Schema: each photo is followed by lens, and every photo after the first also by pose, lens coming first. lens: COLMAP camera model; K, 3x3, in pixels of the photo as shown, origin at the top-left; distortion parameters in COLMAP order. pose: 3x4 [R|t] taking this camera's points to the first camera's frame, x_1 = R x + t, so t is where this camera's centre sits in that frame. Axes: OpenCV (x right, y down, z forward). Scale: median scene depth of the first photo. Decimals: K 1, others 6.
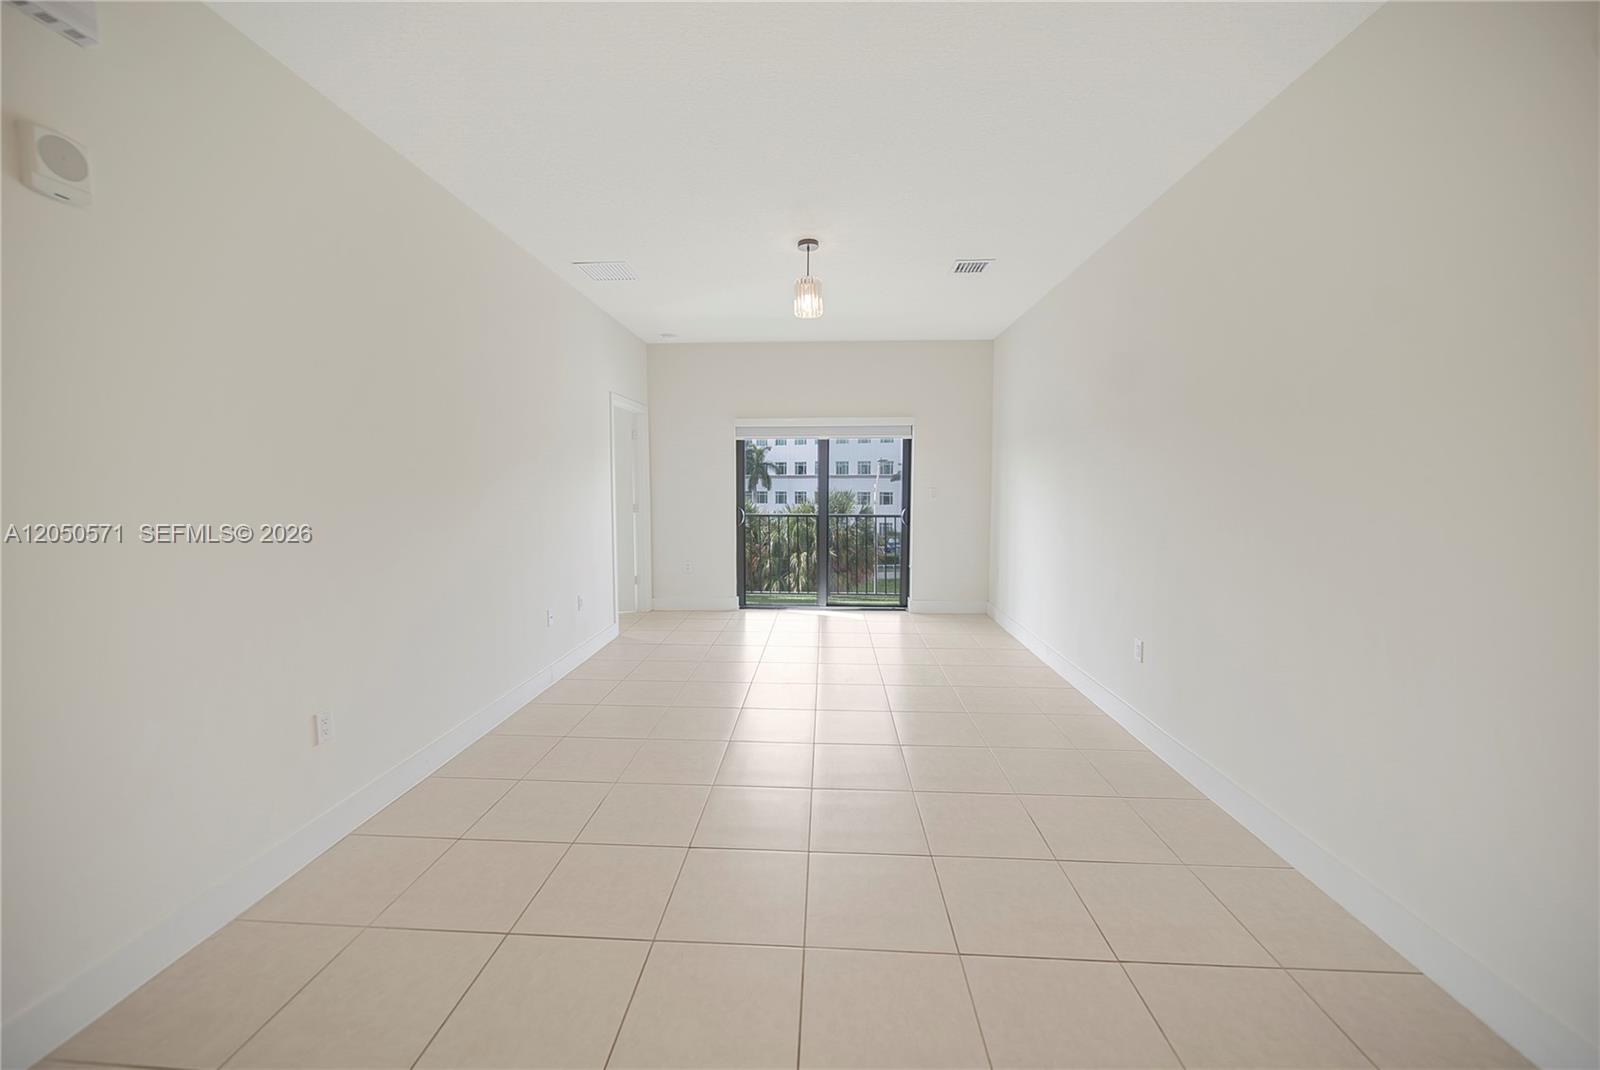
lens RADIAL K [[590.8, 0, 799.8], [0, 590.8, 495.1], [0, 0, 1]] dist [0.000180, 0.000035]
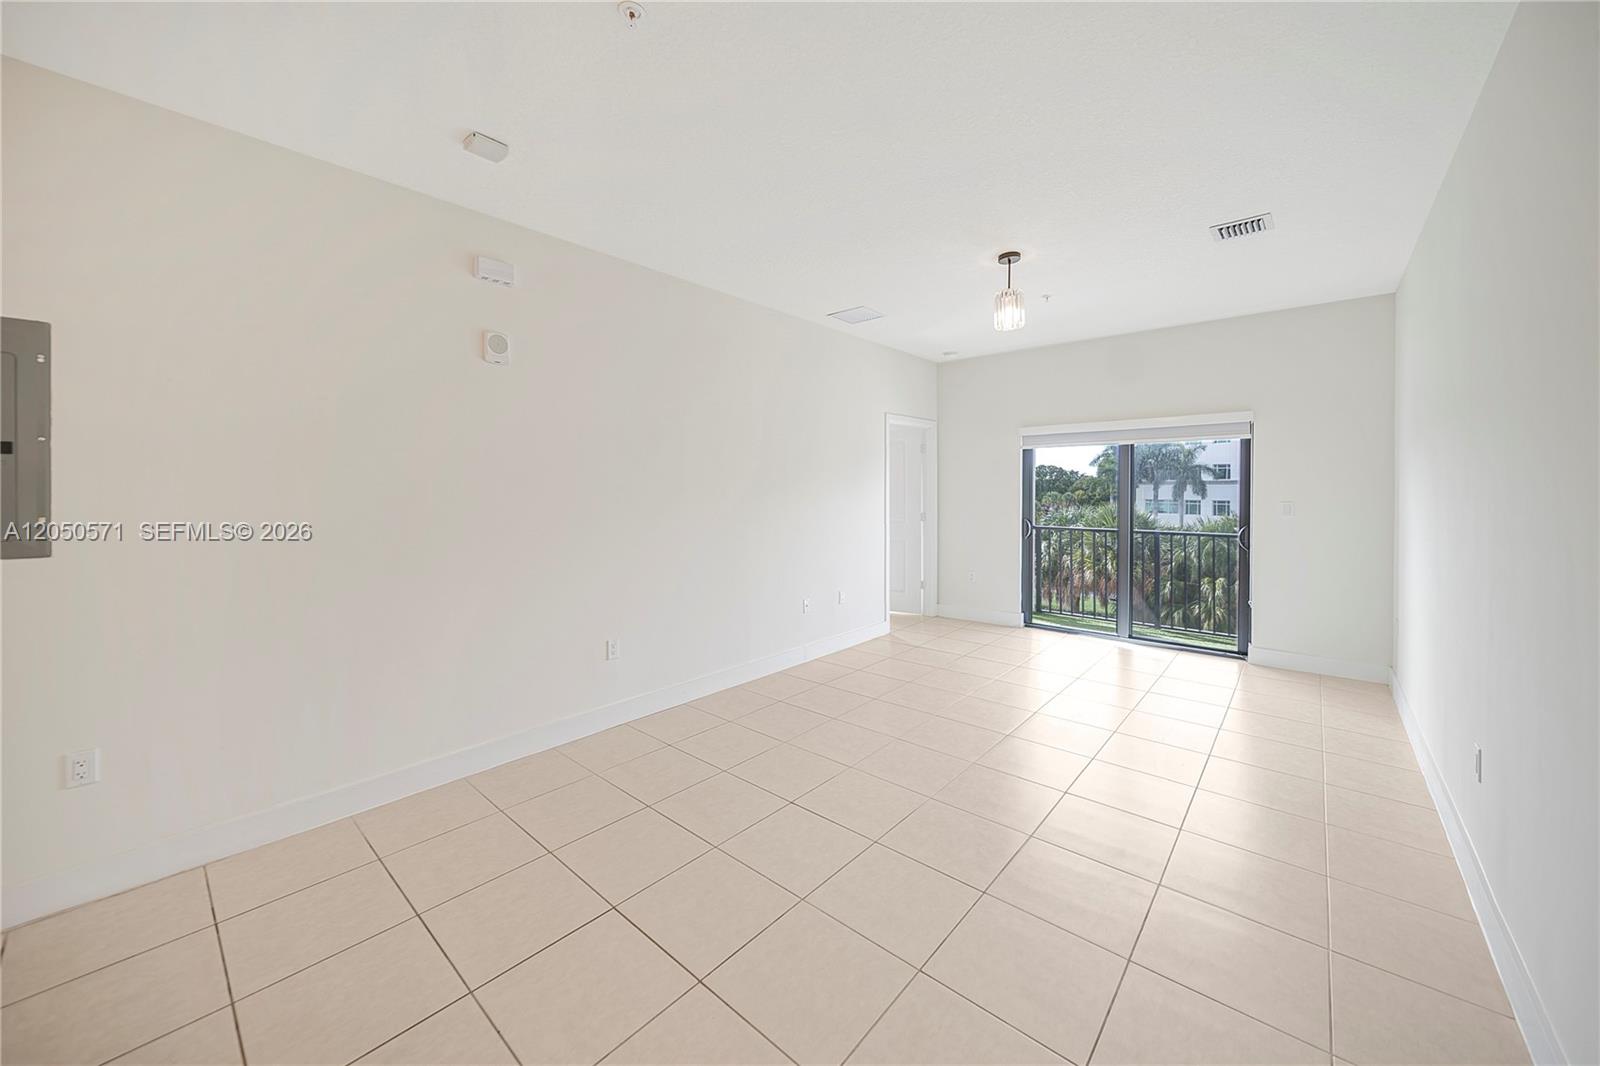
lens RADIAL K [[595.8, 0, 793.1], [0, 595.8, 453.9], [0, 0, 1]] dist [0.000295, 0.000062]
pose [[0.781229, -0.036693, -0.623165, 0.211732], [-0.013170, 0.997080, -0.075220, -0.007255], [0.624105, 0.066971, 0.778465, 0.005816]]
